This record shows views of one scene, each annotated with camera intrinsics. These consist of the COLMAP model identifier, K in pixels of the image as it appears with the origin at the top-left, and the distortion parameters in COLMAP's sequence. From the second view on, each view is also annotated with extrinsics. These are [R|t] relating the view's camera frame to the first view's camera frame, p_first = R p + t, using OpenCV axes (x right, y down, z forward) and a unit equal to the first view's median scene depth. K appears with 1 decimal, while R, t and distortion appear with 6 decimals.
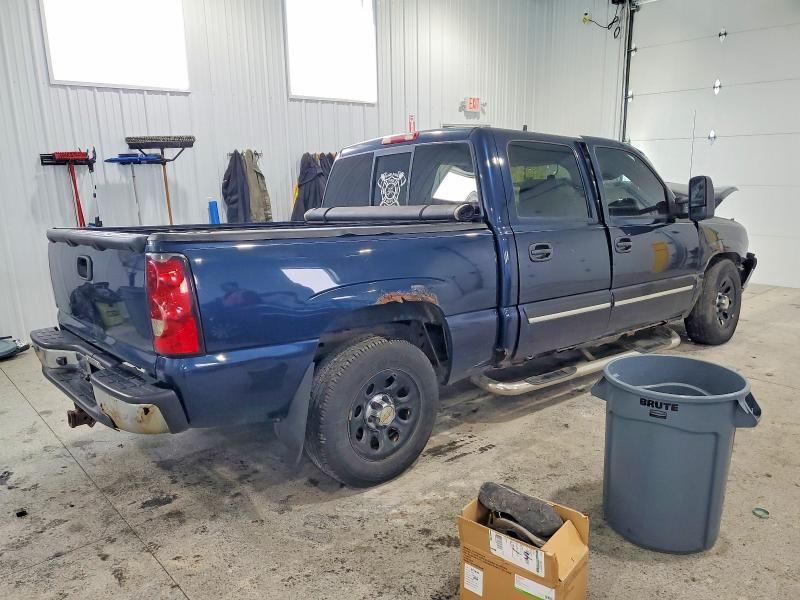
lens RADIAL K [[562.9, 0, 400.0], [0, 562.9, 300.0], [0, 0, 1]] dist [-0.024084, -0.003293]
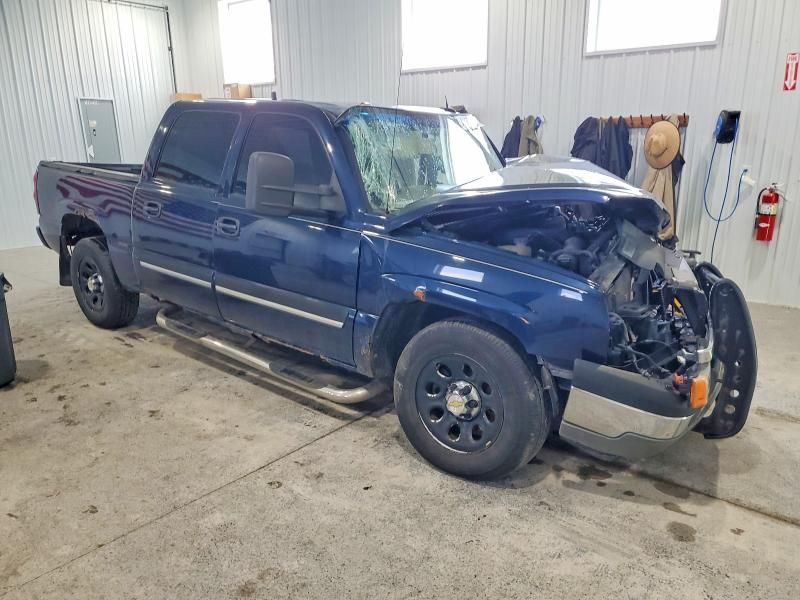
lens RADIAL K [[576.1, 0, 400.2], [0, 576.1, 281.0], [0, 0, 1]] dist [0.000849, 0.002616]
pose [[0.257781, 0.247336, -0.934010, 0.765547], [-0.222090, 0.955964, 0.191854, -0.143733], [0.940332, 0.157978, 0.301360, 0.566542]]
